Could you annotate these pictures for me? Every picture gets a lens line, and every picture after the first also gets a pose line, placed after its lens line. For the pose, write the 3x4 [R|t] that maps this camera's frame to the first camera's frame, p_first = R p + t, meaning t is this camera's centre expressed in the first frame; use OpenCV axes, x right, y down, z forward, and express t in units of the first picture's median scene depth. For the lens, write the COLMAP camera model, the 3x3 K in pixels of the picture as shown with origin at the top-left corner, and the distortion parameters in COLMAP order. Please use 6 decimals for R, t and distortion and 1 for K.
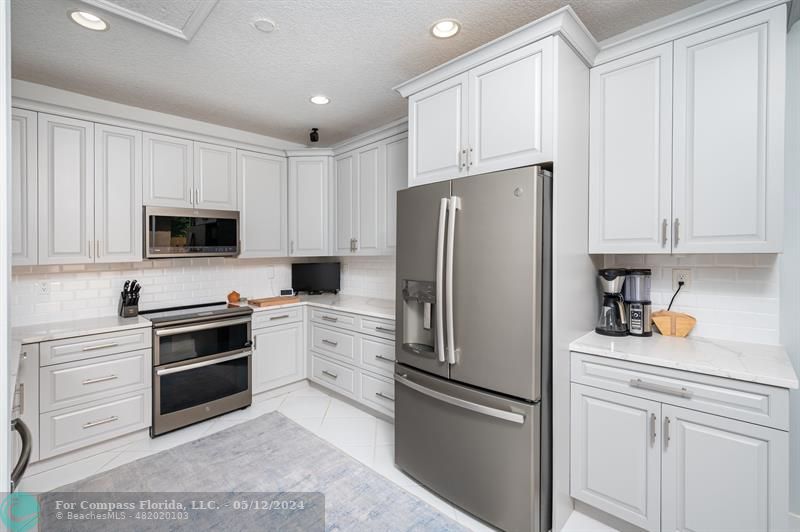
lens RADIAL K [[354.1, 0, 398.2], [0, 354.1, 253.4], [0, 0, 1]] dist [0.000041, 0.000029]
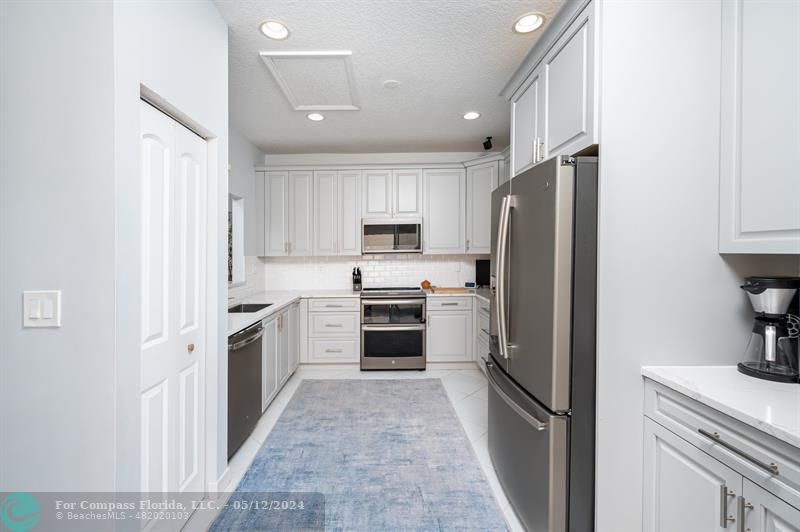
lens RADIAL K [[354.1, 0, 398.2], [0, 354.1, 253.4], [0, 0, 1]] dist [0.000041, 0.000029]
pose [[0.700734, 0.012333, -0.713316, 0.500408], [-0.008699, 0.999924, 0.008743, 0.000276], [0.713369, 0.000079, 0.700788, 0.042455]]
